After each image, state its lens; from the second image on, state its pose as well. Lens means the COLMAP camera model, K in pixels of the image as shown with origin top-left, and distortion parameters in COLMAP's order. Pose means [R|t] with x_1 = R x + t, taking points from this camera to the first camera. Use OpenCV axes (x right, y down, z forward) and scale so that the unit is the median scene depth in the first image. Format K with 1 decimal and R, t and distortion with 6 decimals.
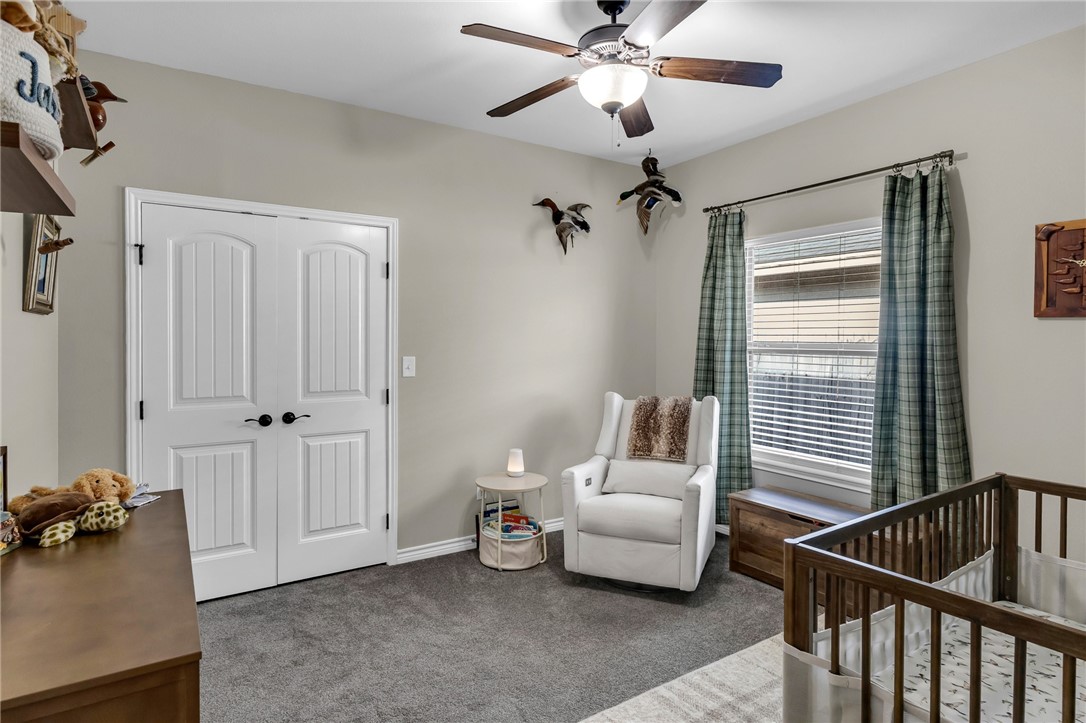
lens RADIAL K [[590.2, 0, 546.5], [0, 590.2, 347.3], [0, 0, 1]] dist [0.001727, 0.000194]
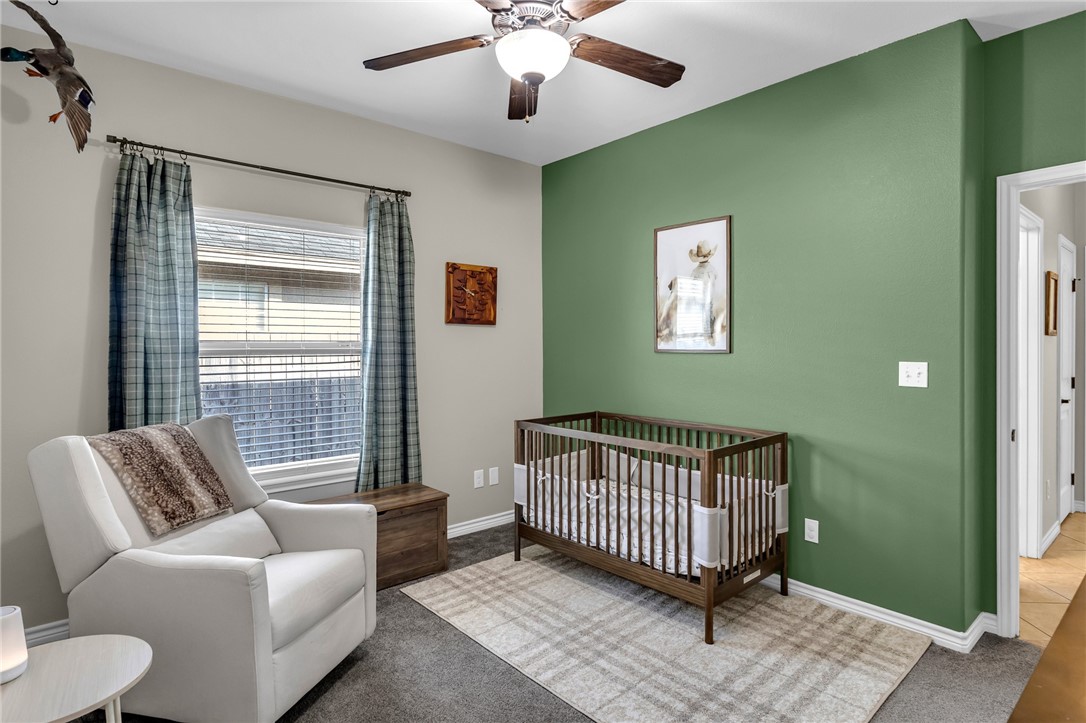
lens RADIAL K [[590.2, 0, 546.5], [0, 590.2, 347.3], [0, 0, 1]] dist [0.001727, 0.000194]
pose [[-0.153929, -0.010016, 0.988031, -0.575972], [0.014528, 0.999818, 0.012399, -0.004411], [-0.987975, 0.016263, -0.153756, 0.806717]]
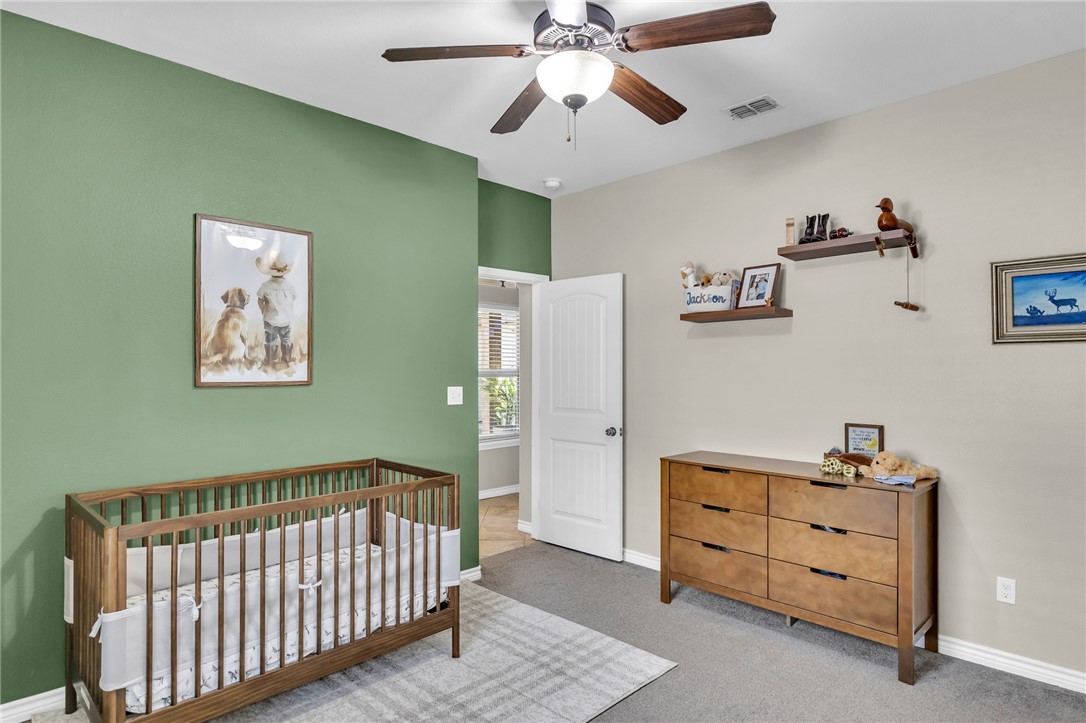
lens RADIAL K [[592.6, 0, 542.4], [0, 592.6, 368.0], [0, 0, 1]] dist [0.001563, 0.000319]
pose [[-0.977470, -0.001444, -0.211068, 0.675583], [-0.002670, 0.999981, 0.005521, -0.011524], [0.211056, 0.005960, -0.977456, 1.604352]]
